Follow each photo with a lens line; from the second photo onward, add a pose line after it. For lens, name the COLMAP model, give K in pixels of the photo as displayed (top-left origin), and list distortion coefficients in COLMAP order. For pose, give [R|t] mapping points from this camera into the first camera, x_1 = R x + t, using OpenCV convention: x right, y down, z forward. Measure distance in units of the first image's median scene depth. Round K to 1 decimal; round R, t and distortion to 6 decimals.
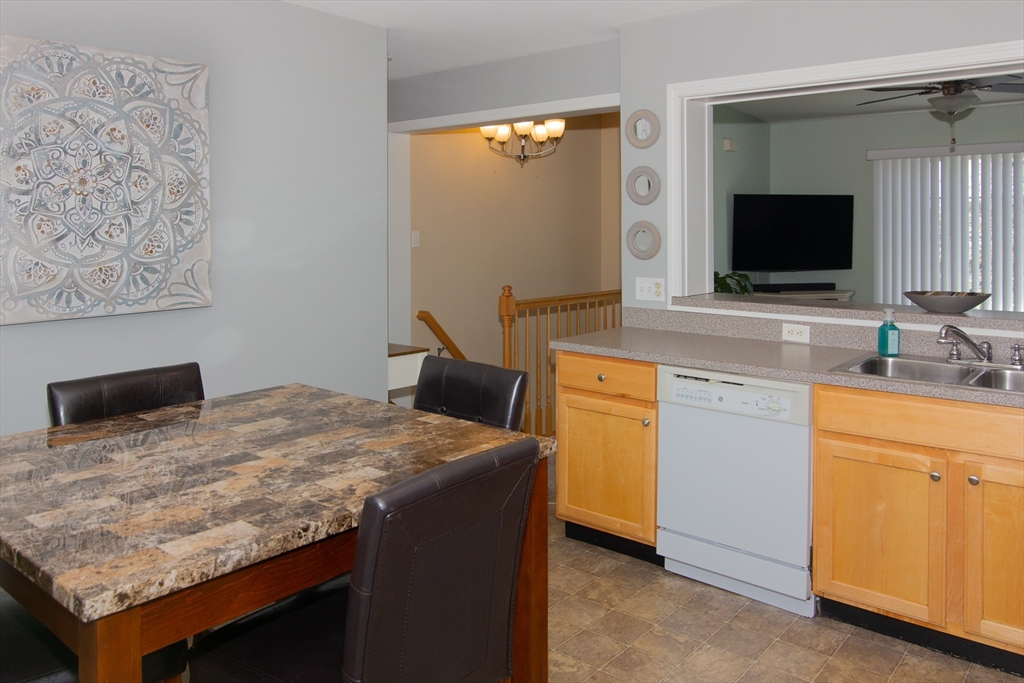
lens RADIAL K [[813.3, 0, 512.0], [0, 813.3, 341.5], [0, 0, 1]] dist [-0.008155, -0.004466]
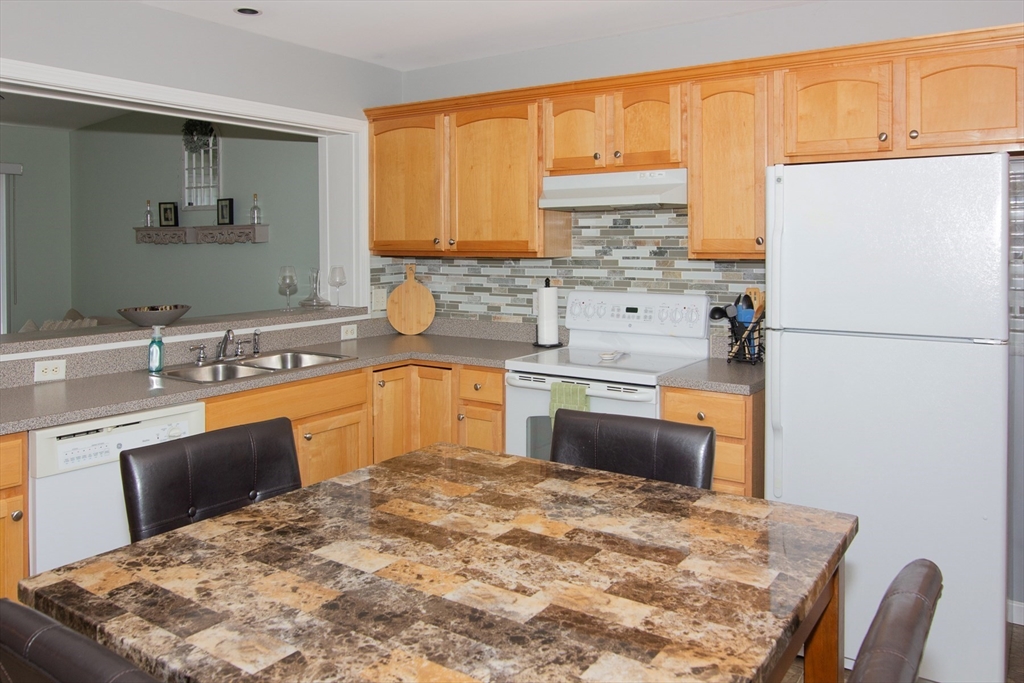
lens RADIAL K [[813.3, 0, 512.0], [0, 813.3, 341.5], [0, 0, 1]] dist [-0.008155, -0.004466]
pose [[-0.100704, -0.112161, 0.988574, -0.586687], [0.156738, 0.979429, 0.127091, -0.077361], [-0.982493, 0.167746, -0.081053, 0.607695]]
